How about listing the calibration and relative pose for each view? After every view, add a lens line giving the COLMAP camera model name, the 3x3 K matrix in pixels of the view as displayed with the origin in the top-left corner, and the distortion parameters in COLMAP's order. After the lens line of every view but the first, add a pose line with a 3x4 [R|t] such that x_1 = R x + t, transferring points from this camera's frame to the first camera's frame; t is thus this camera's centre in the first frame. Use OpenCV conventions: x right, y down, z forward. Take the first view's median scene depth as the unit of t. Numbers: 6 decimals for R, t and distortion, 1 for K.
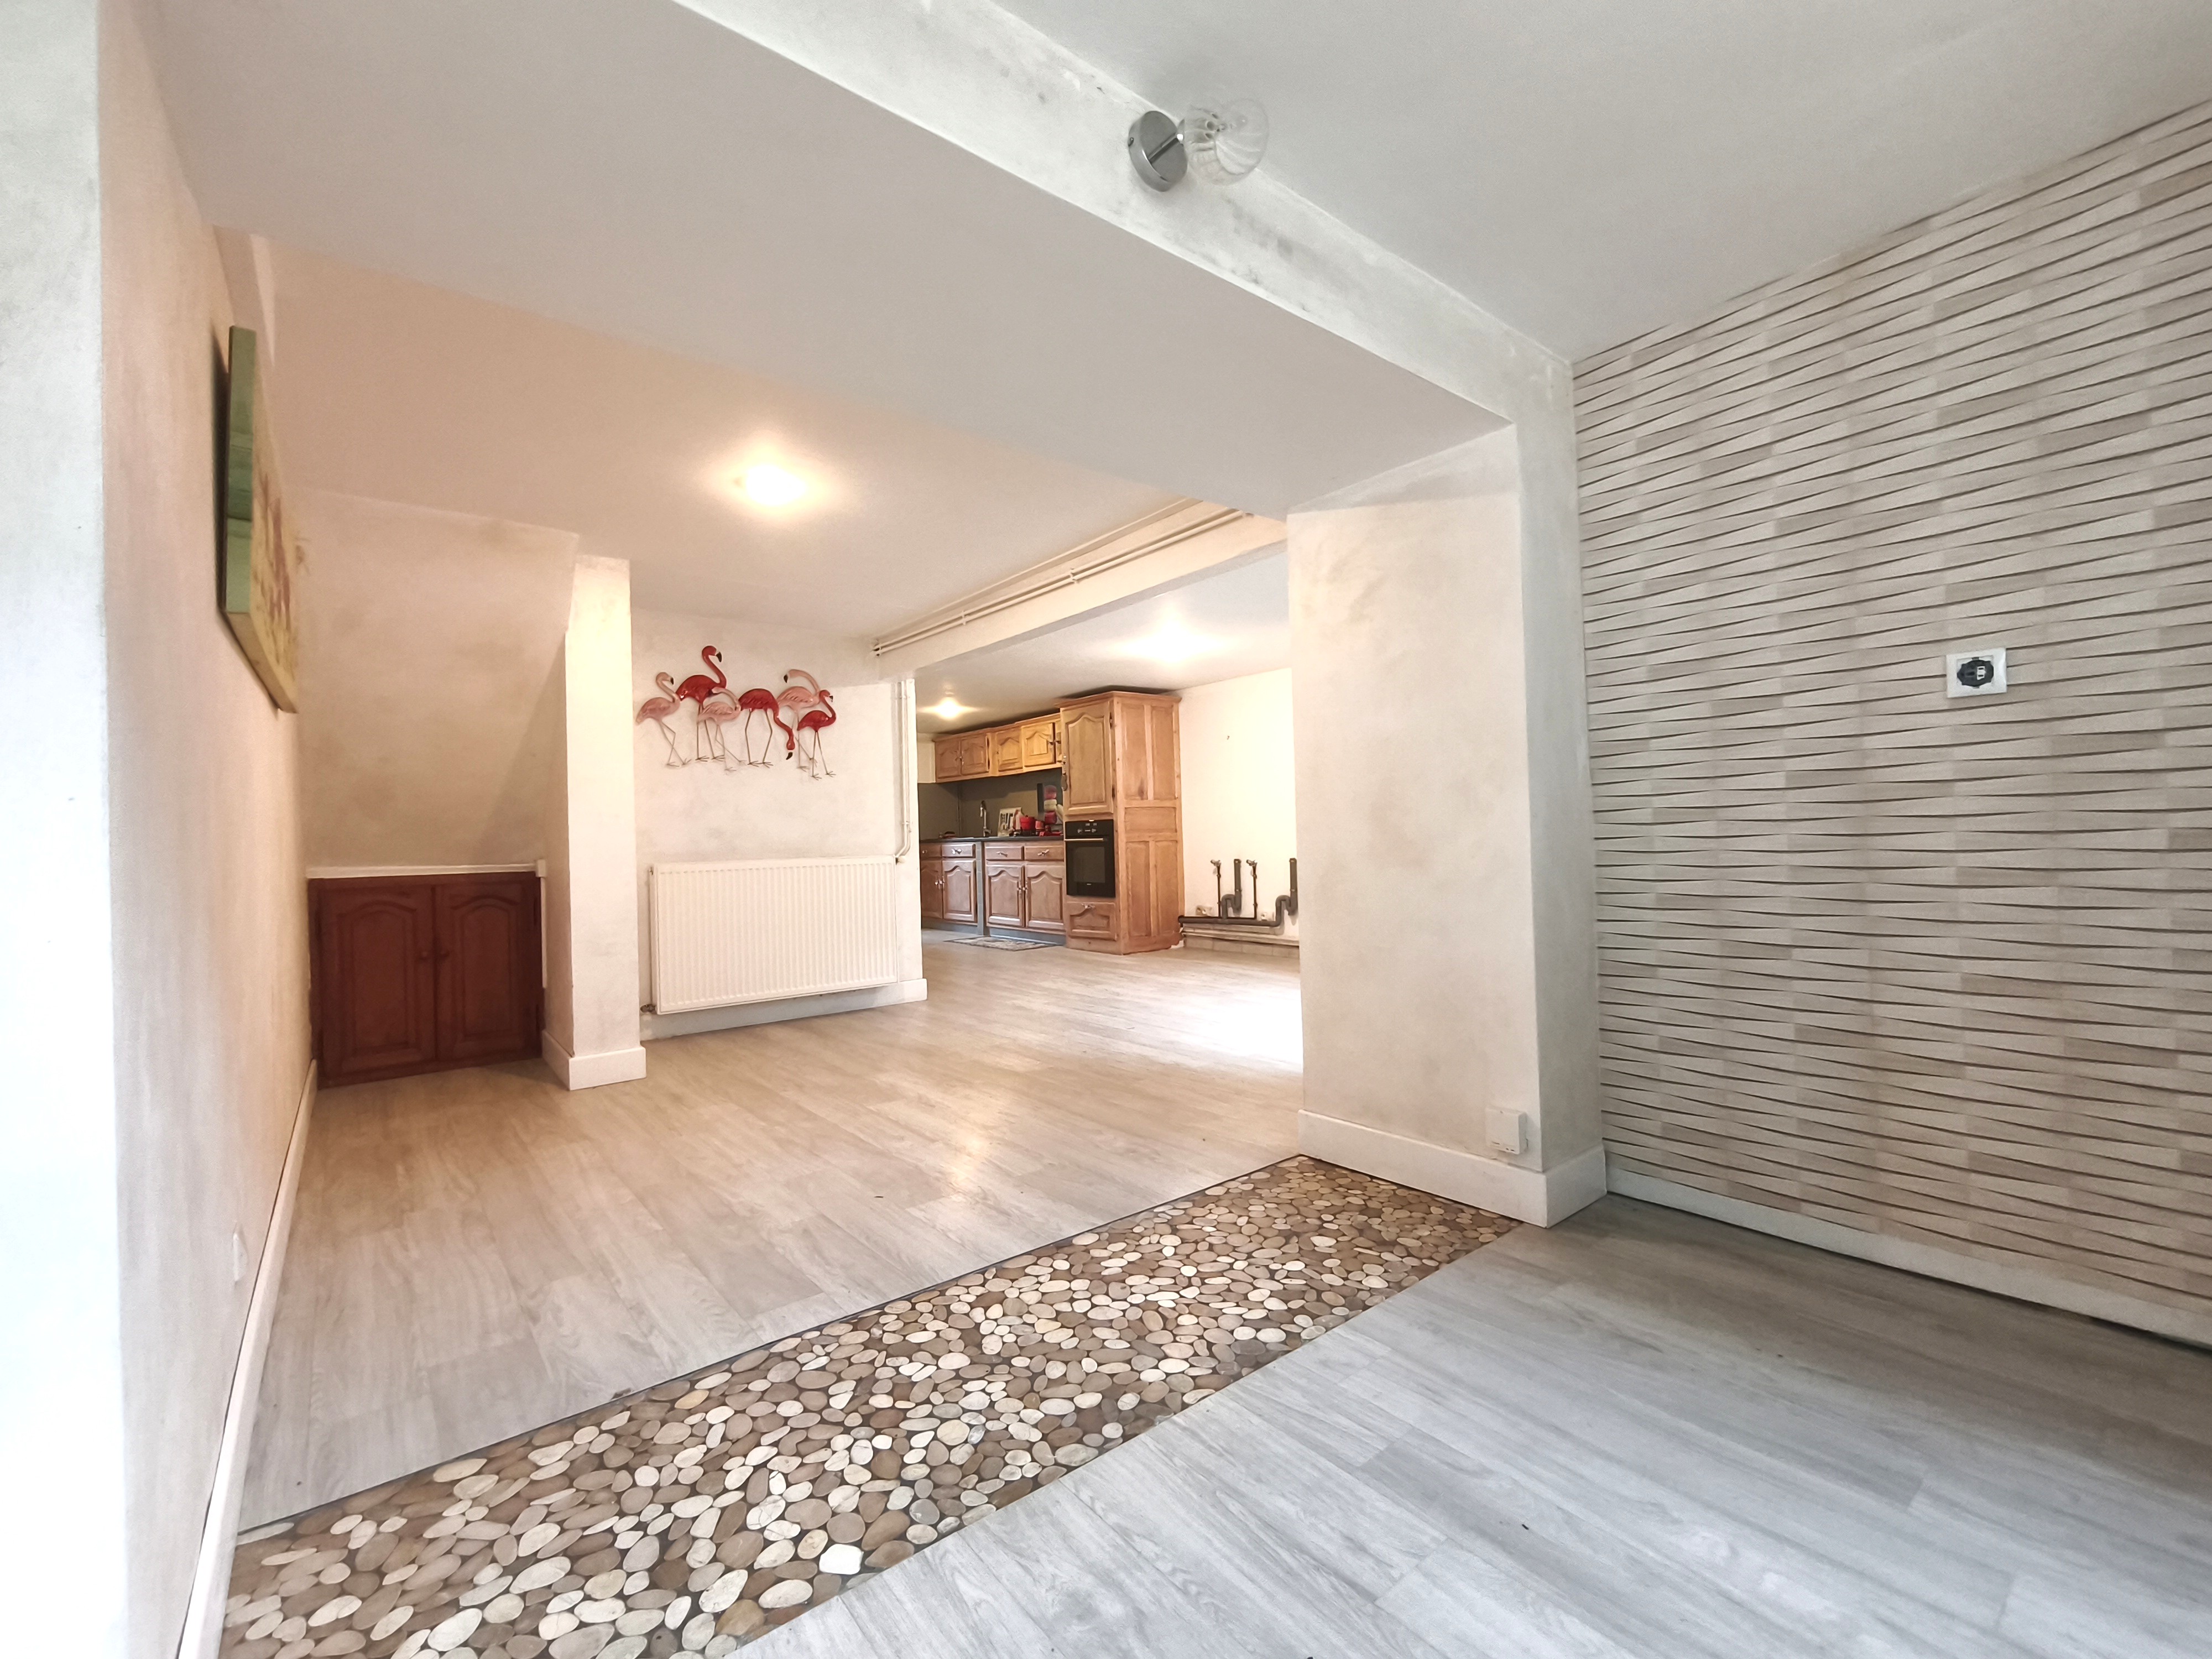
lens RADIAL K [[930.4, 0, 1112.5], [0, 930.4, 826.5], [0, 0, 1]] dist [-0.002259, -0.000274]
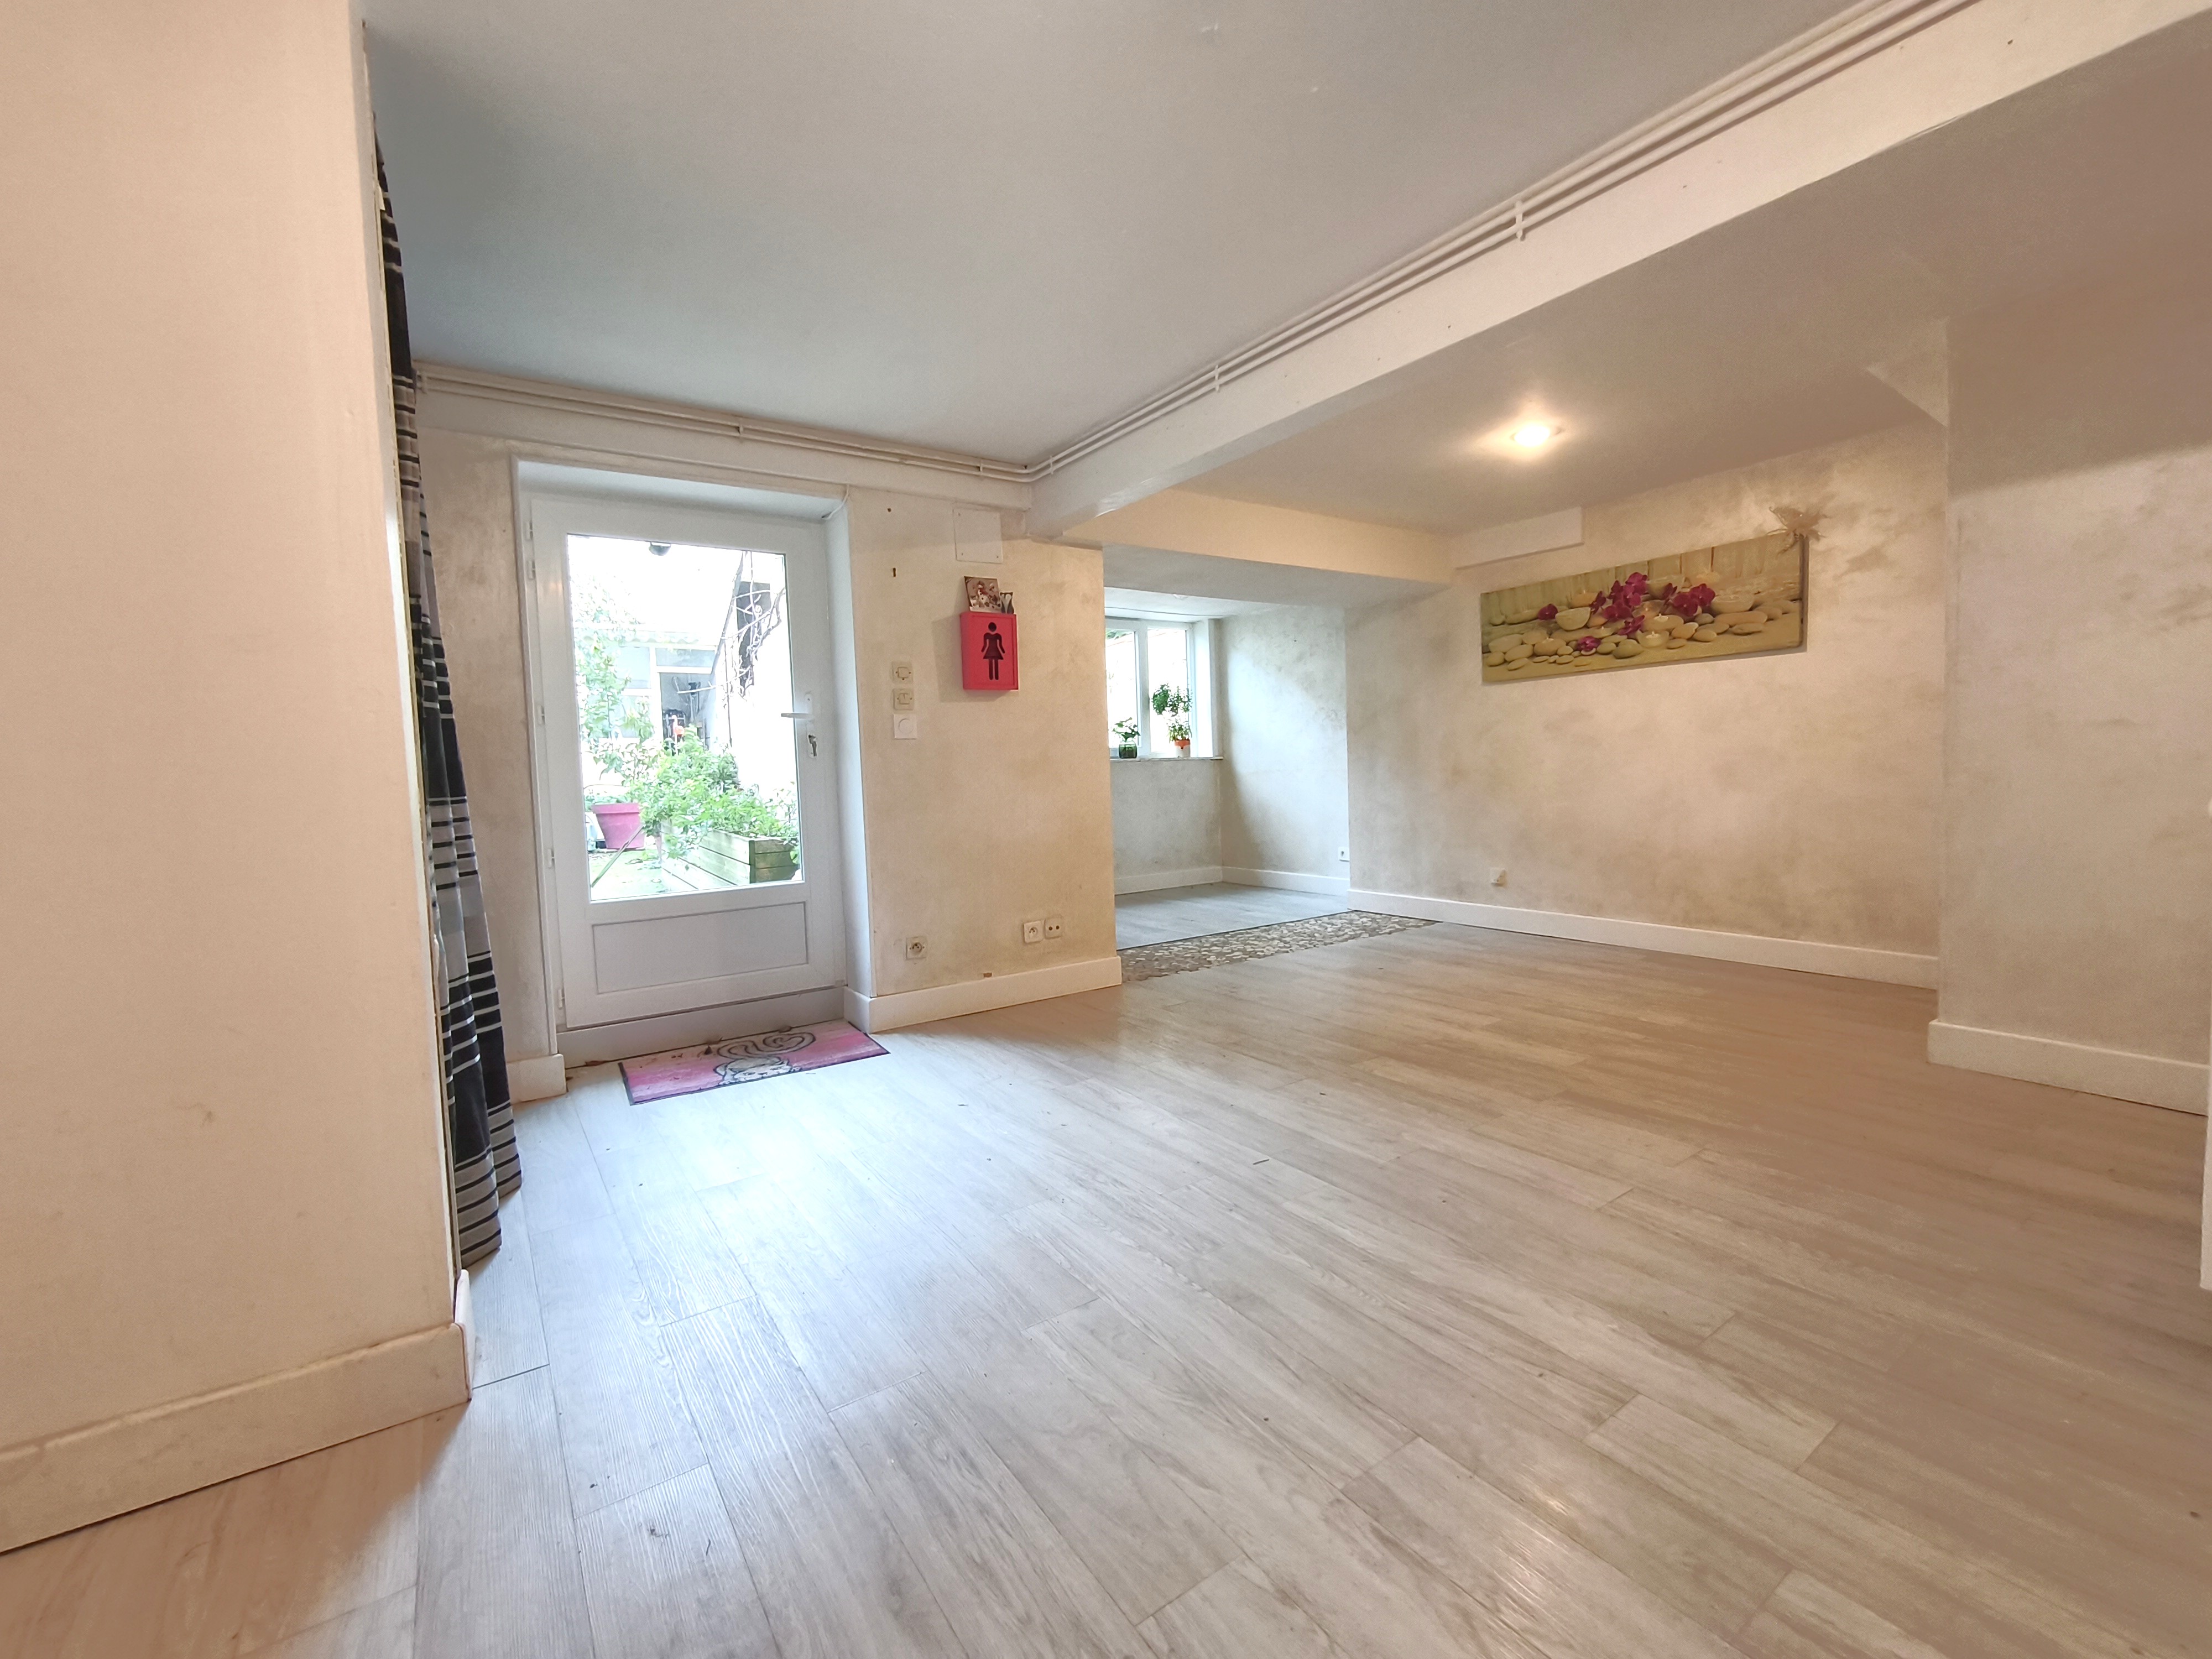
lens RADIAL K [[930.4, 0, 1112.5], [0, 930.4, 826.5], [0, 0, 1]] dist [-0.002259, -0.000274]
pose [[-0.995359, 0.058880, 0.076114, 0.048883], [0.062433, 0.997026, 0.045171, 0.011718], [-0.073228, 0.049714, -0.996075, 1.368343]]
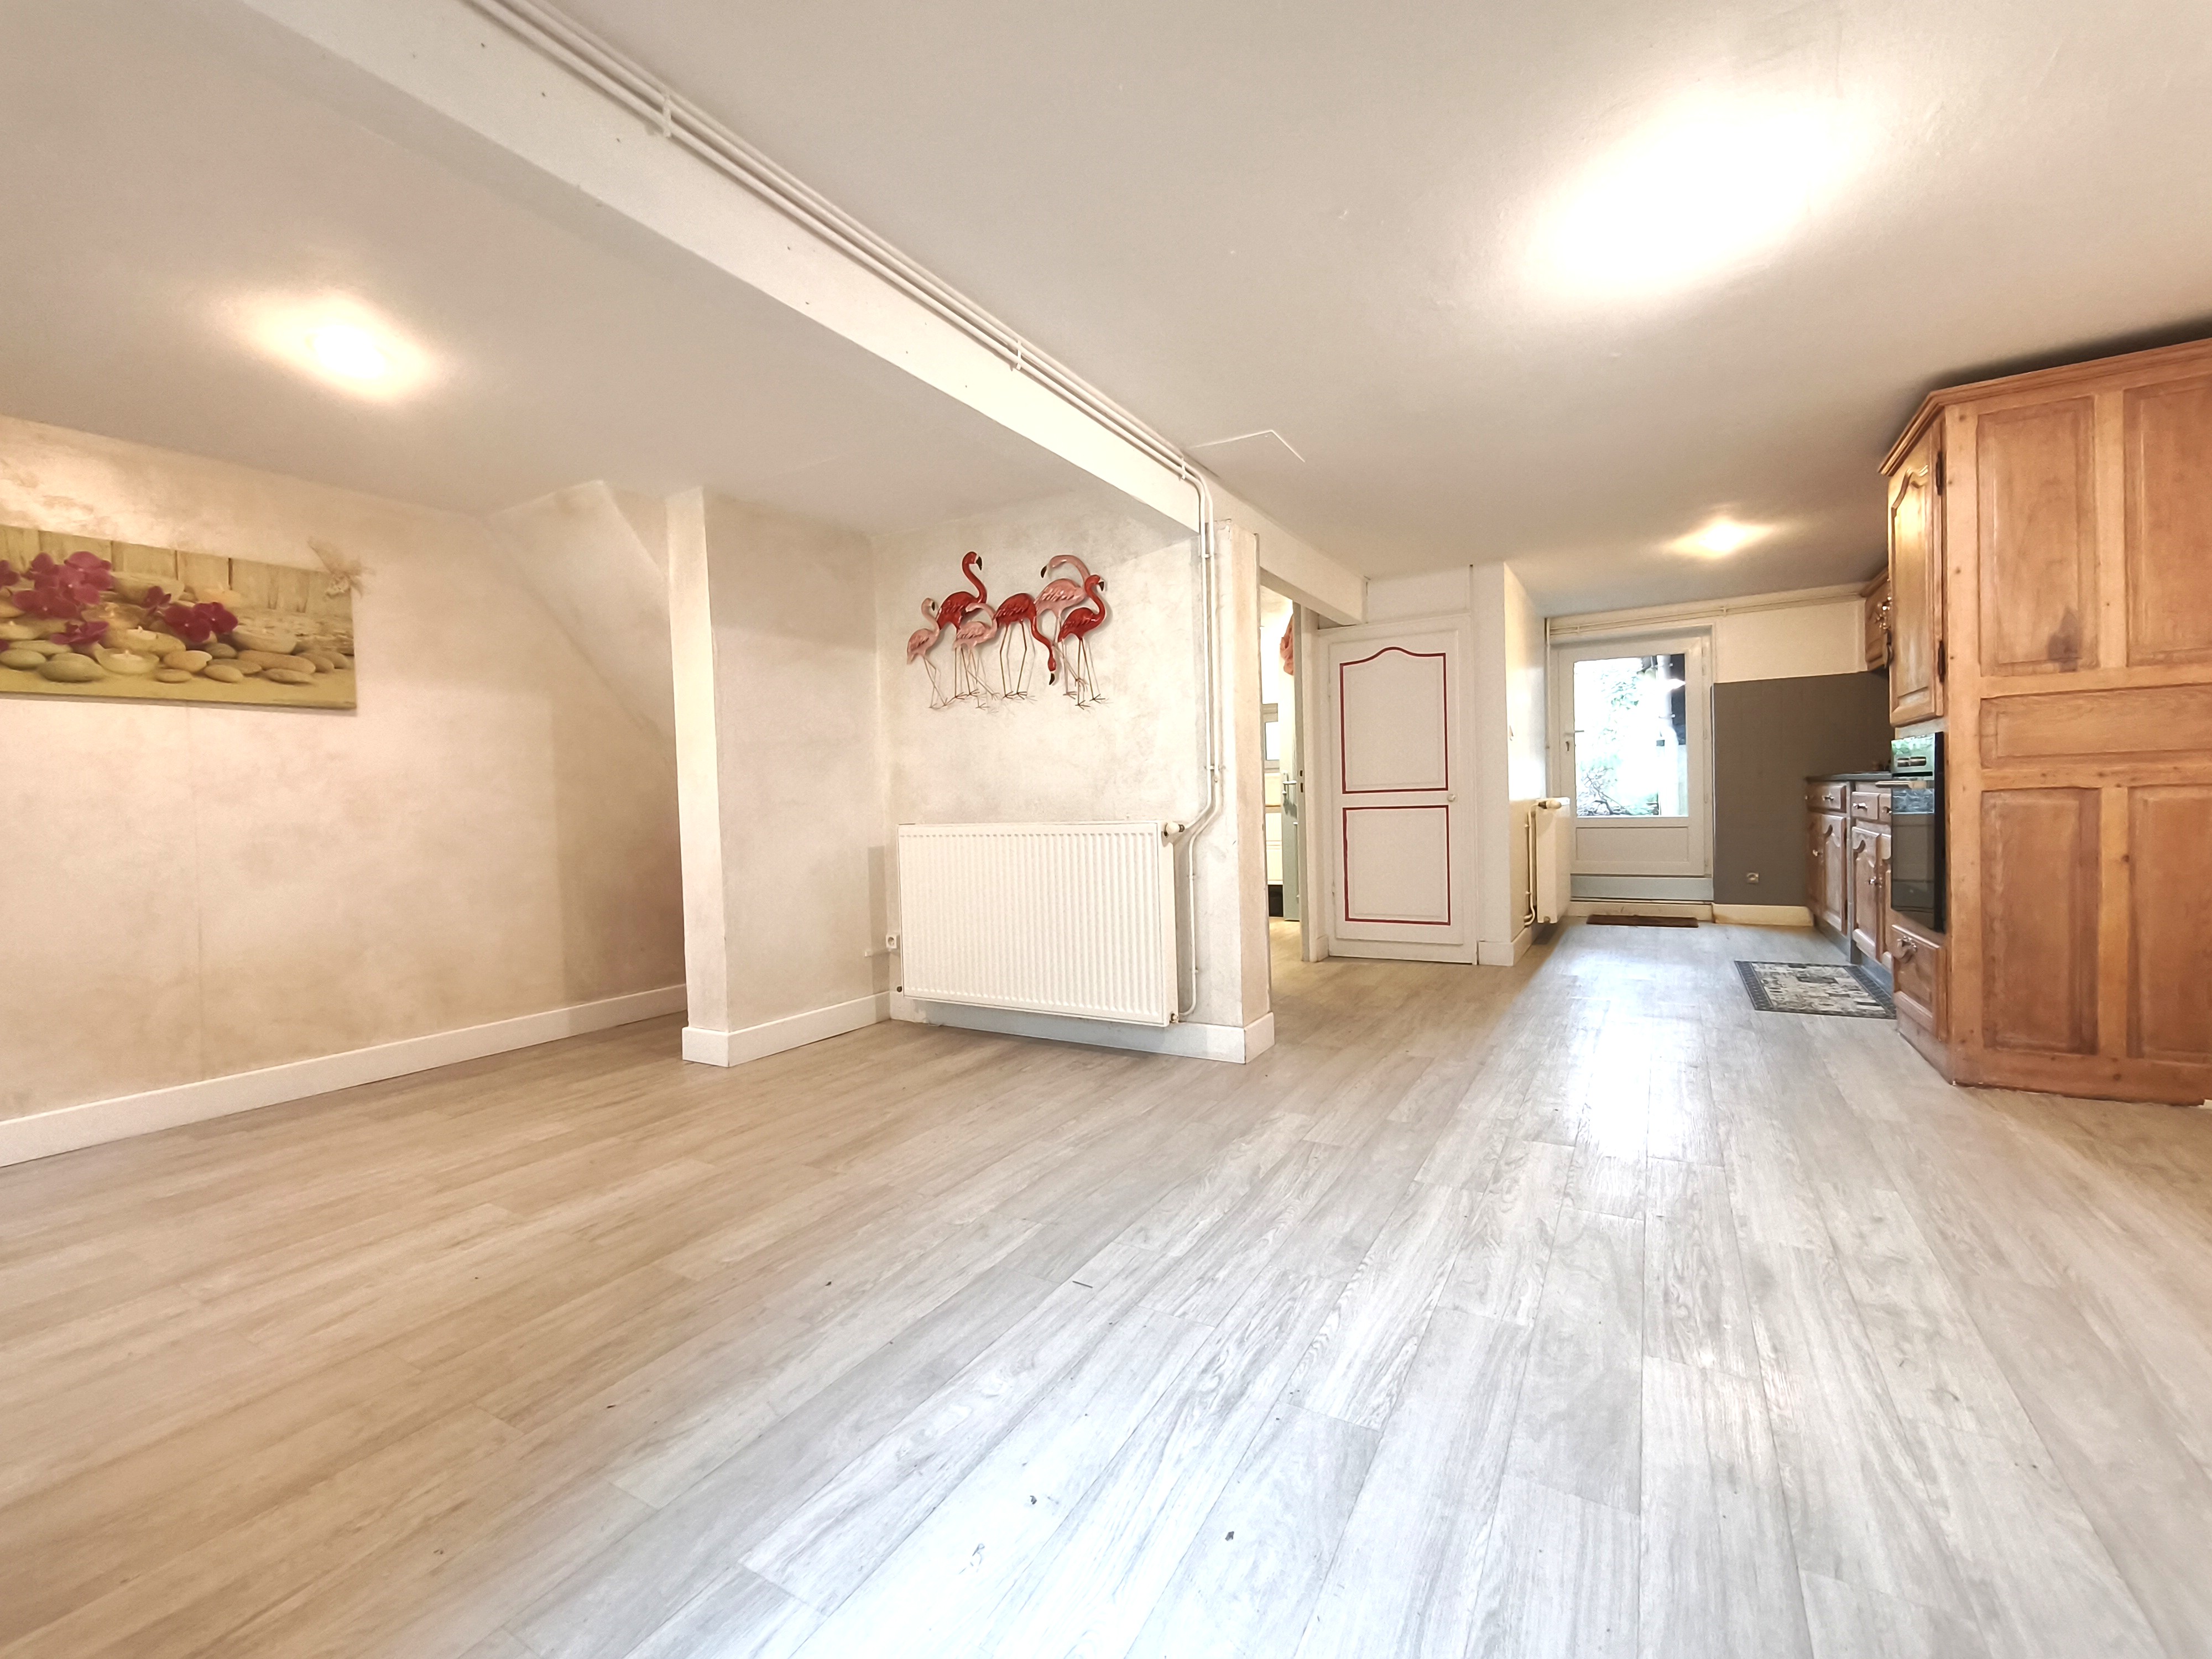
lens RADIAL K [[930.4, 0, 1112.5], [0, 930.4, 826.5], [0, 0, 1]] dist [-0.002259, -0.000274]
pose [[0.352235, 0.049115, -0.934622, 0.363966], [0.033498, 0.997321, 0.065034, -0.007510], [0.935312, -0.054215, 0.349646, 0.812472]]
